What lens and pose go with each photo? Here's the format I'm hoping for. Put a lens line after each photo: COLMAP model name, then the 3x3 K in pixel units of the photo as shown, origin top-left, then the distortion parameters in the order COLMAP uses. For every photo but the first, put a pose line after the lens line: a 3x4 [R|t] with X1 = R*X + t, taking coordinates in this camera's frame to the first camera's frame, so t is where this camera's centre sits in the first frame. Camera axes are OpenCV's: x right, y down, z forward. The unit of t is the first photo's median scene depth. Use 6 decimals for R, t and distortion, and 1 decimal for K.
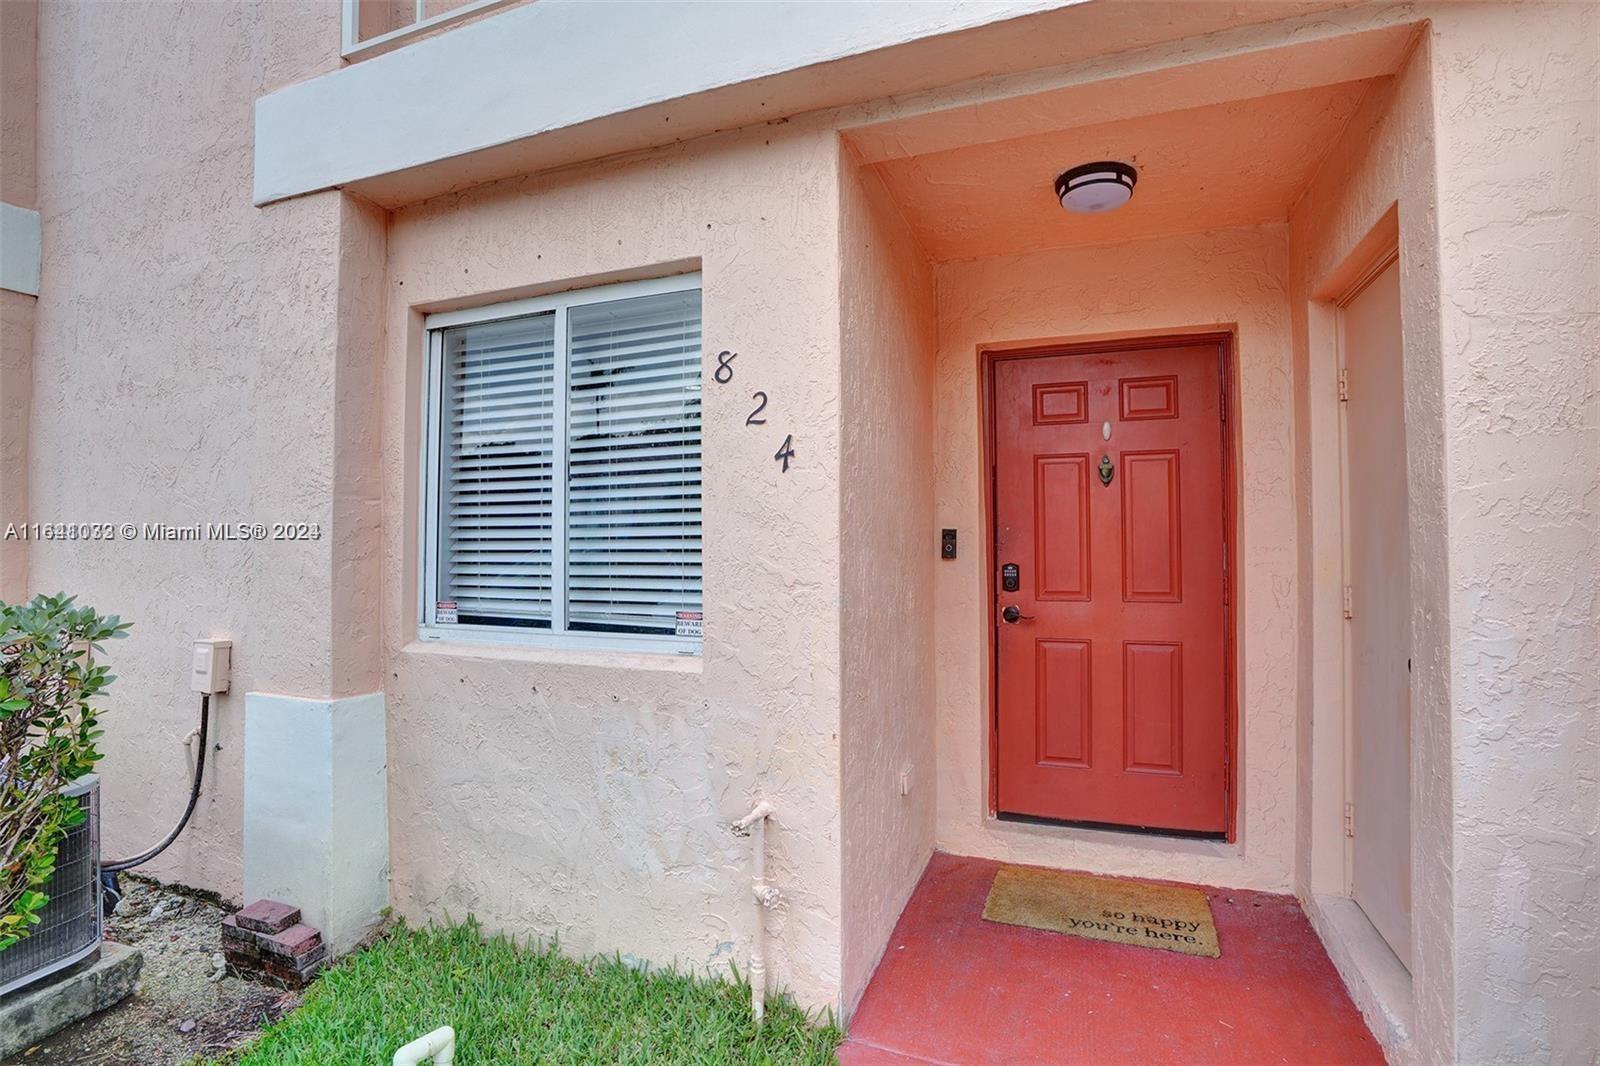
lens RADIAL K [[754.1, 0, 805.5], [0, 754.1, 535.4], [0, 0, 1]] dist [-0.070825, 0.026387]
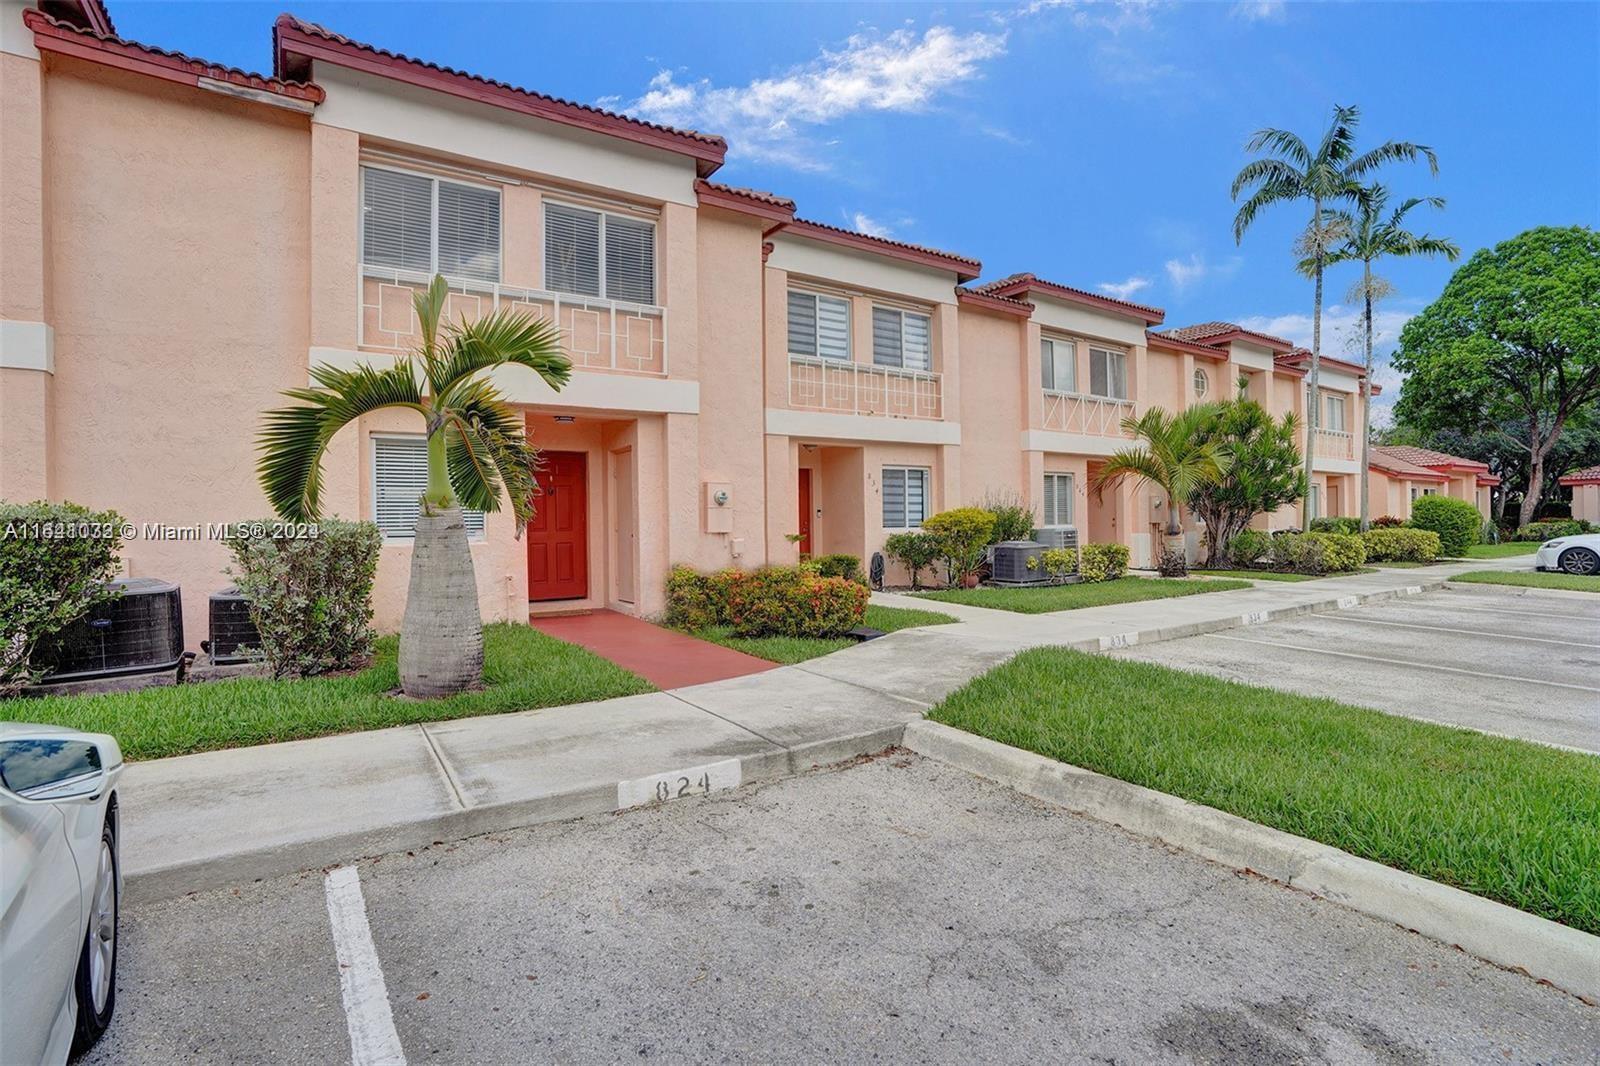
lens RADIAL K [[796.9, 0, 800.0], [0, 796.9, 533.0], [0, 0, 1]] dist [-0.054138, 0.014631]
pose [[0.576854, -0.017375, 0.816662, -2.284034], [-0.016483, 0.999323, 0.032903, -0.029035], [-0.816681, -0.032441, 0.576177, -2.380322]]
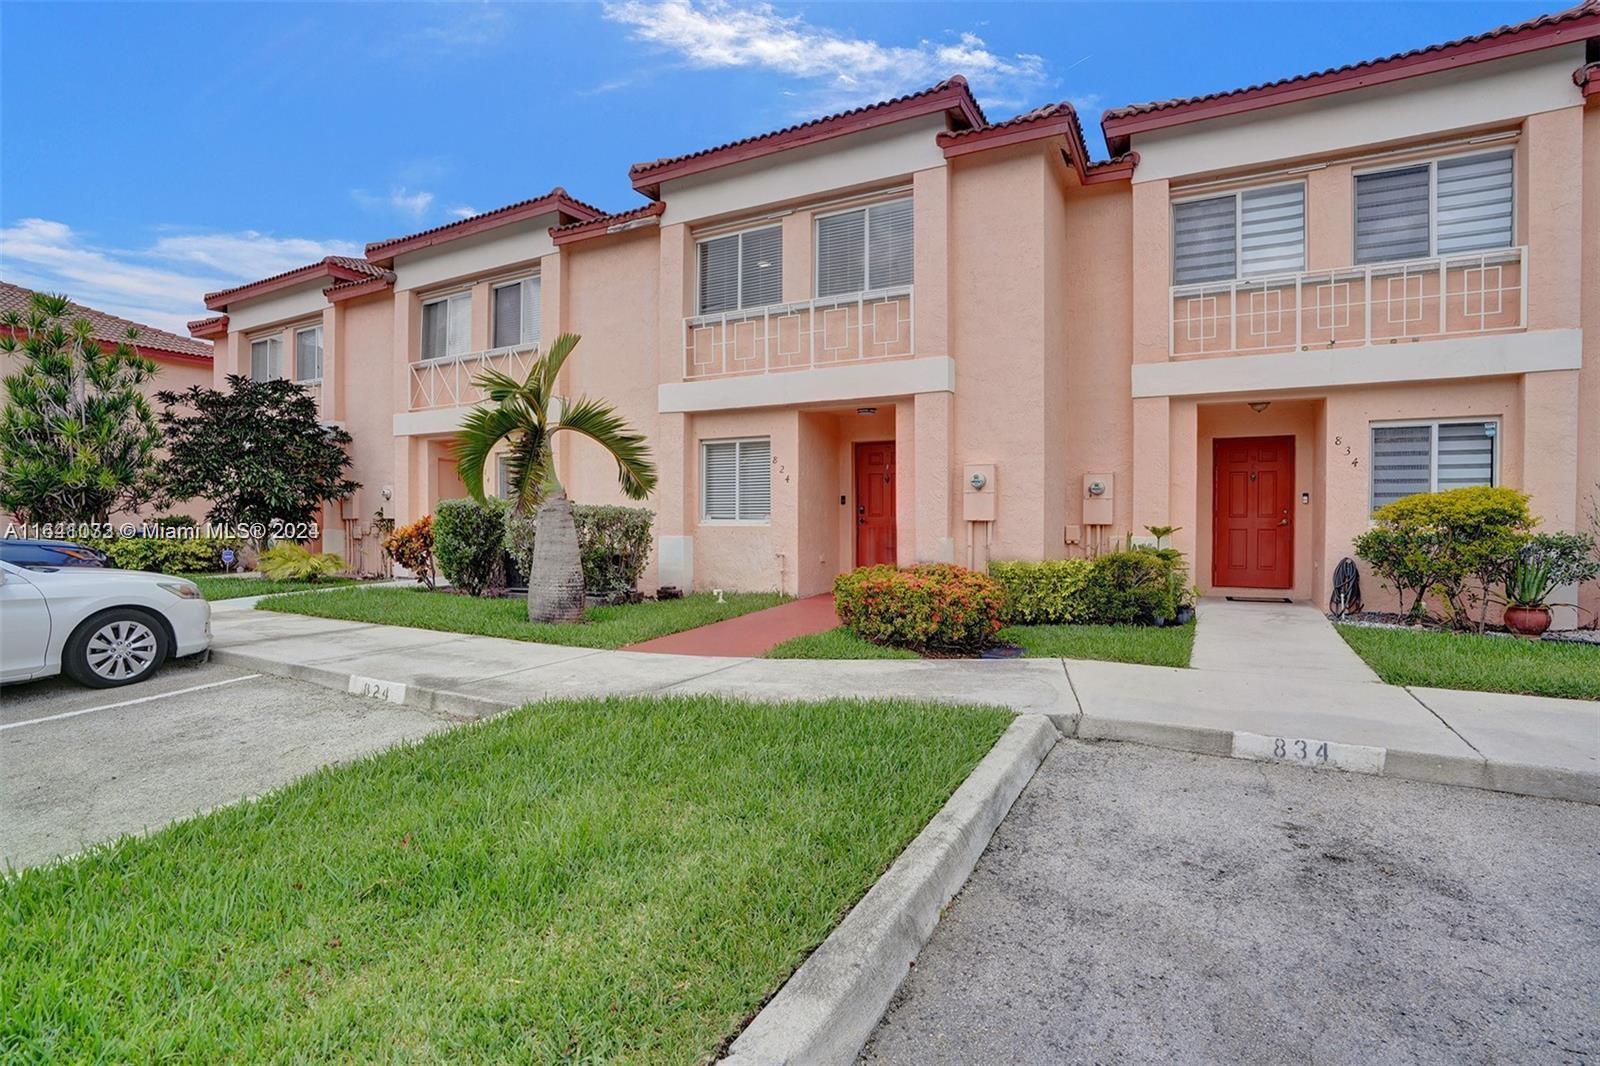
lens RADIAL K [[754.1, 0, 805.5], [0, 754.1, 535.4], [0, 0, 1]] dist [-0.070825, 0.026387]
pose [[0.992346, 0.008005, -0.123233, 0.570077], [-0.003672, 0.999368, 0.035350, 0.066314], [0.123438, -0.034627, 0.991748, -3.140941]]
